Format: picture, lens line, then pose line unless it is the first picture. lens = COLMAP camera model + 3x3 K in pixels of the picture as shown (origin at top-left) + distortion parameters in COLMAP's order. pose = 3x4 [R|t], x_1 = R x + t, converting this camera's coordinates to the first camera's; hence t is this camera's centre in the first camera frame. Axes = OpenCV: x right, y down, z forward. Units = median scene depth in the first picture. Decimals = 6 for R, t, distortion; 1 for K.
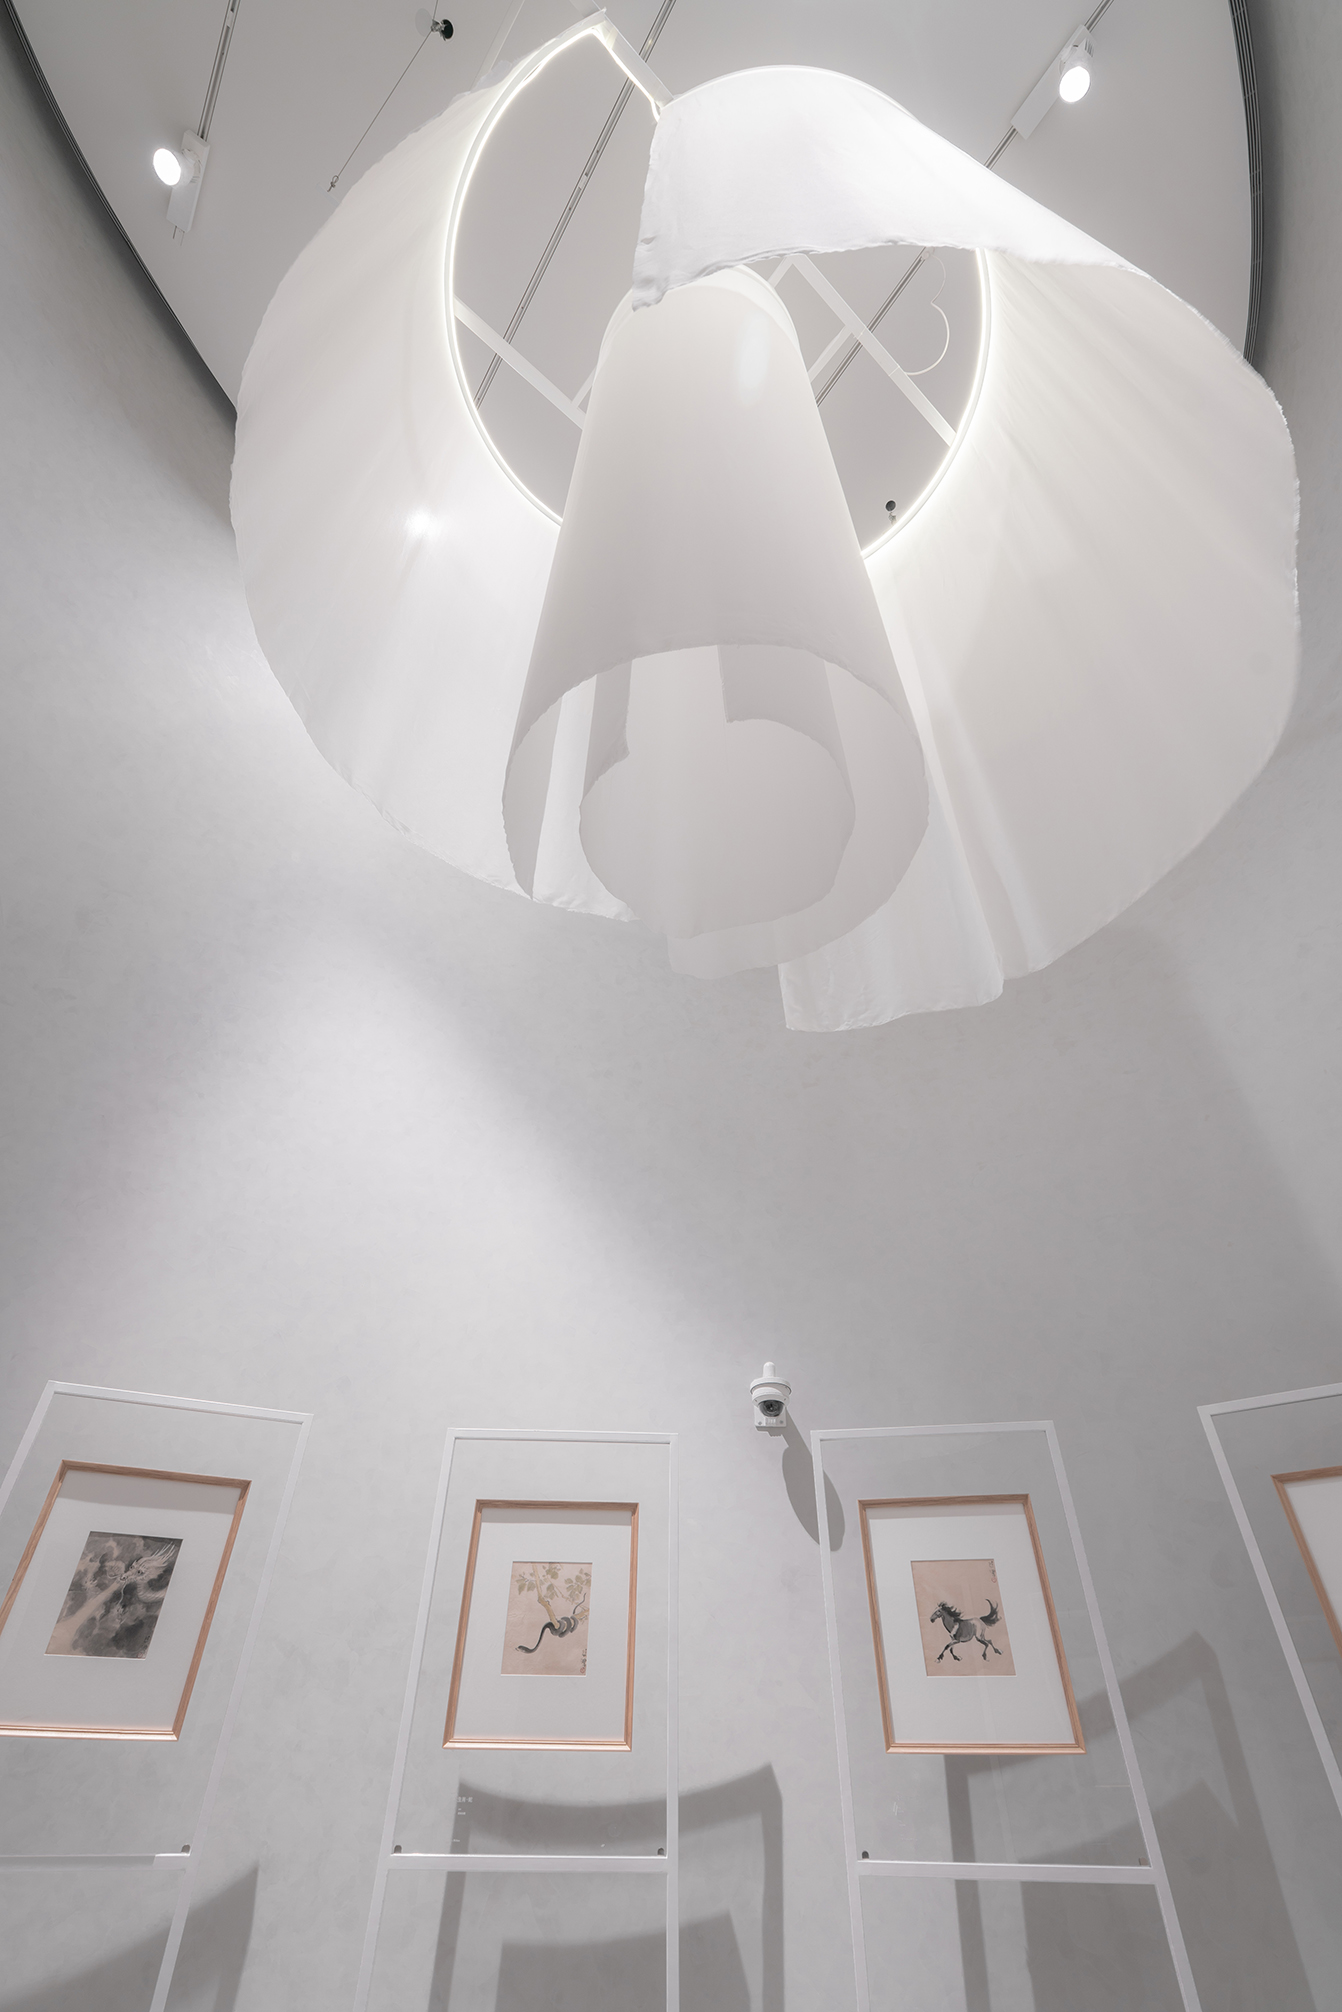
lens RADIAL K [[886.9, 0, 671.2], [0, 886.9, 1004.6], [0, 0, 1]] dist [-0.009765, -0.000331]
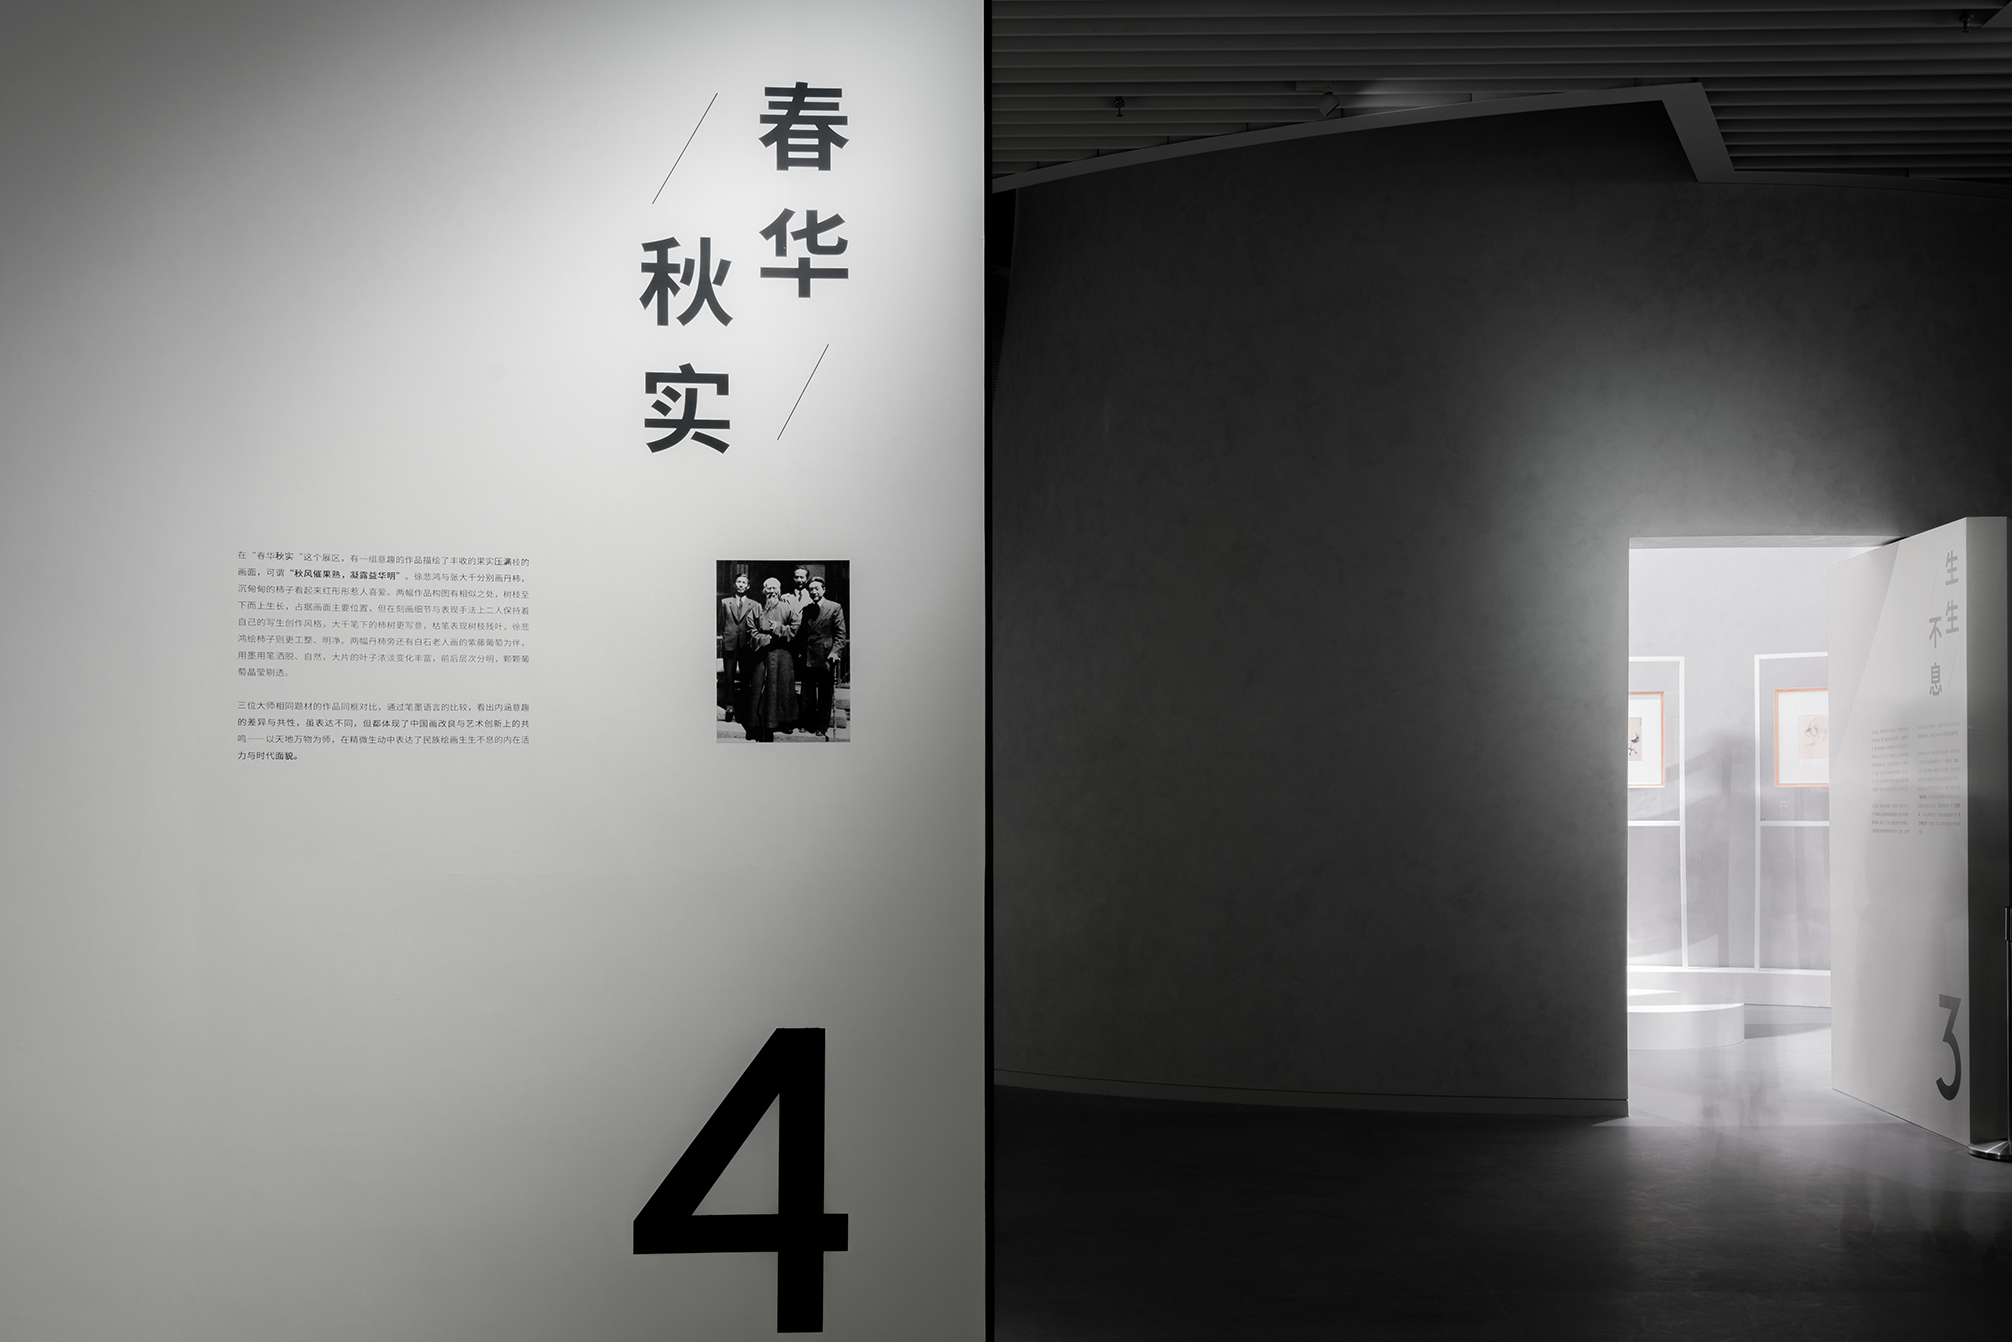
lens RADIAL K [[2092.7, 0, 1026.2], [0, 2092.7, 752.6], [0, 0, 1]] dist [-0.001645, 0.000000]
pose [[0.999415, -0.014040, 0.031189, -1.348585], [-0.009315, 0.765676, 0.643159, -2.680422], [-0.032910, -0.643074, 0.765097, -3.031865]]
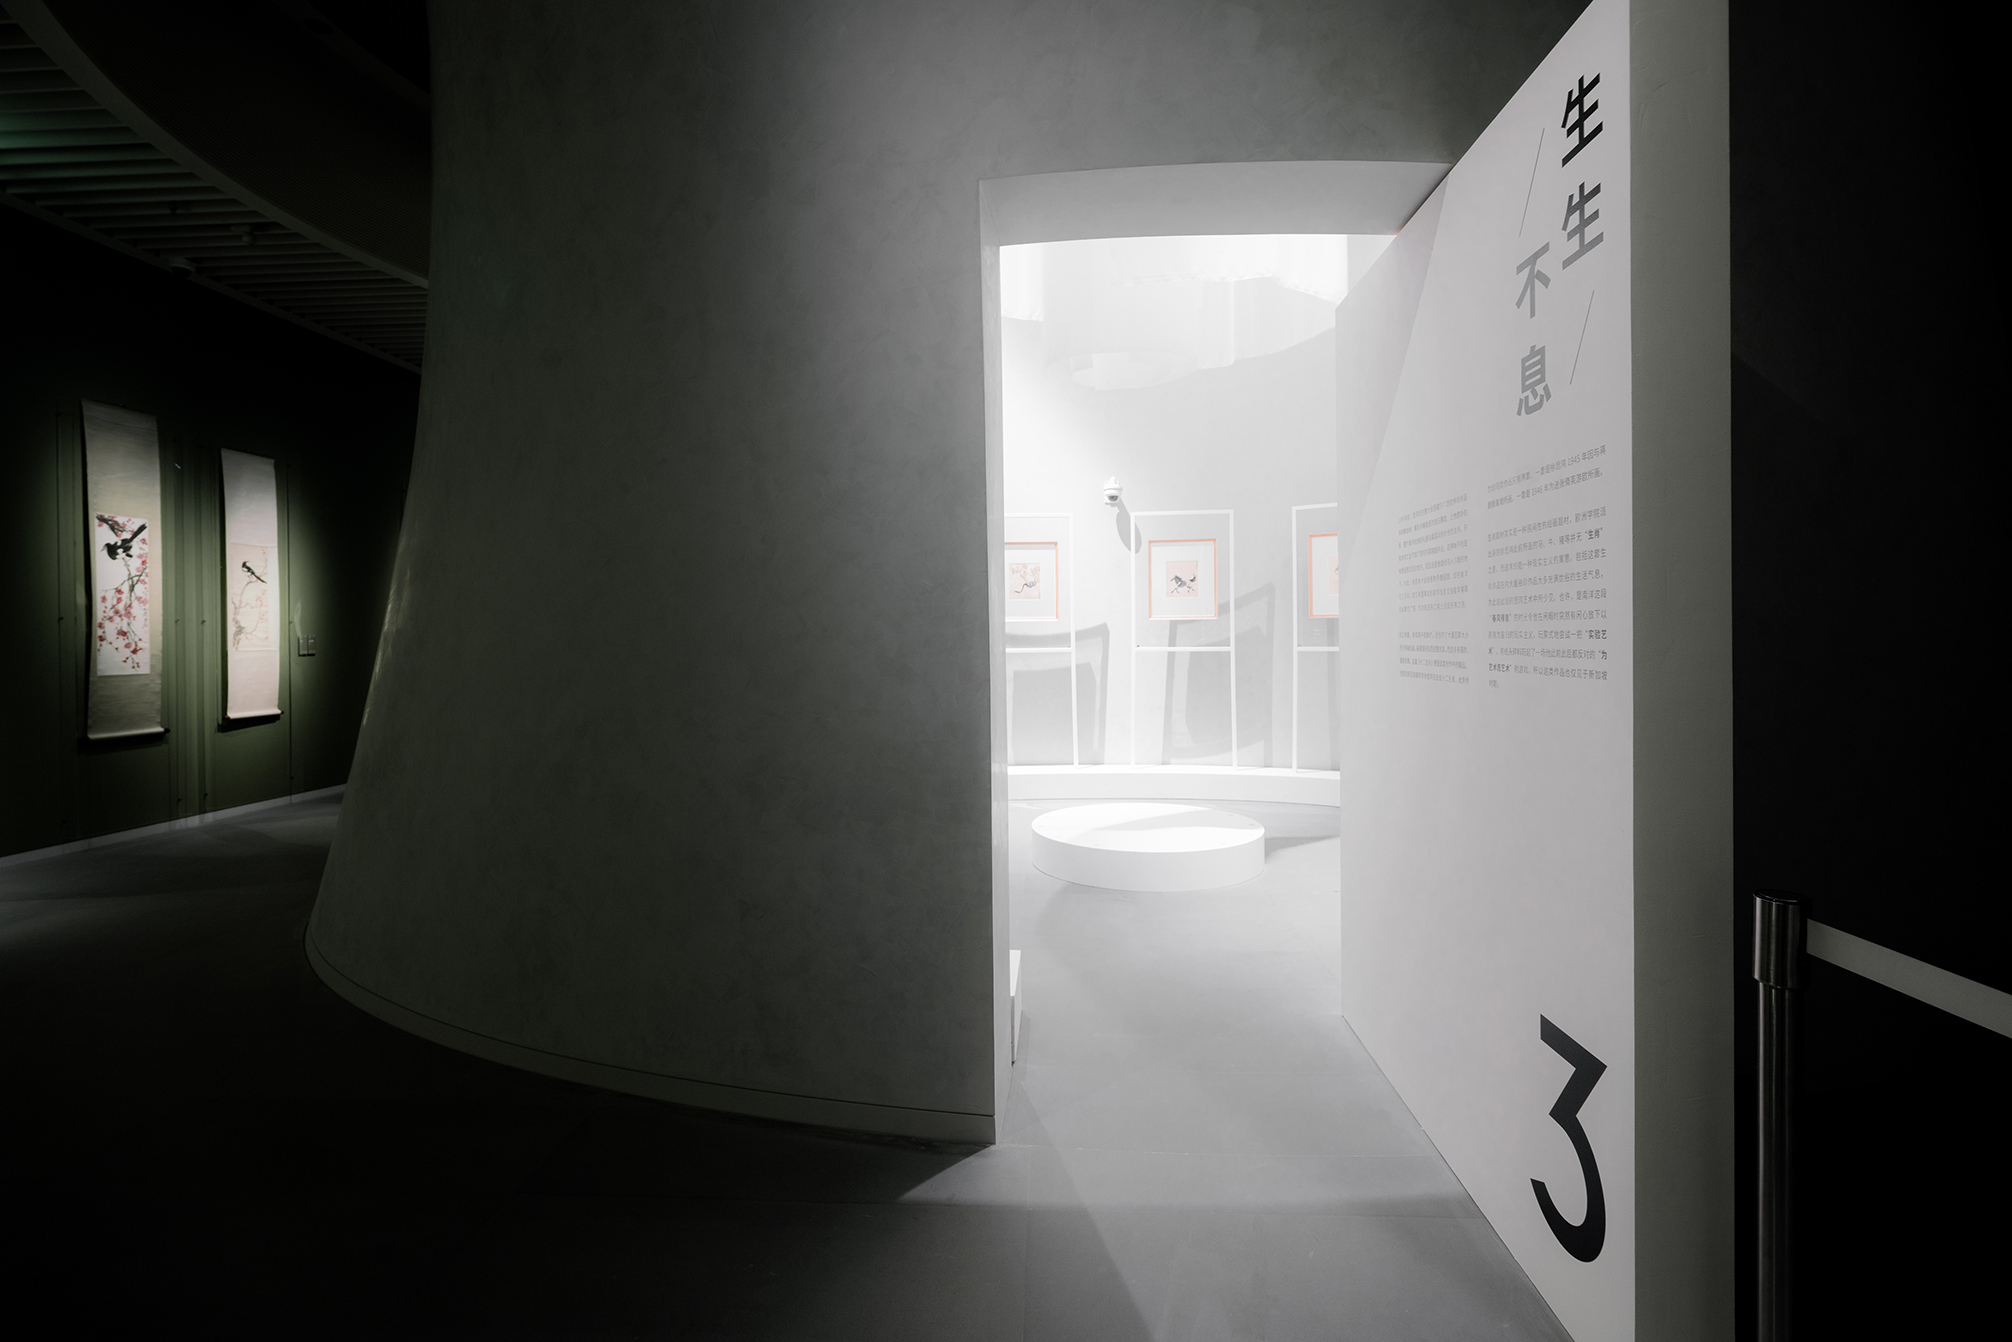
lens RADIAL K [[886.9, 0, 988.3], [0, 886.9, 623.2], [0, 0, 1]] dist [-0.009765, -0.000331]
pose [[0.999761, -0.019816, -0.009269, -0.239685], [0.021063, 0.757507, 0.652487, -0.984116], [-0.005908, -0.652526, 0.757744, -1.134864]]
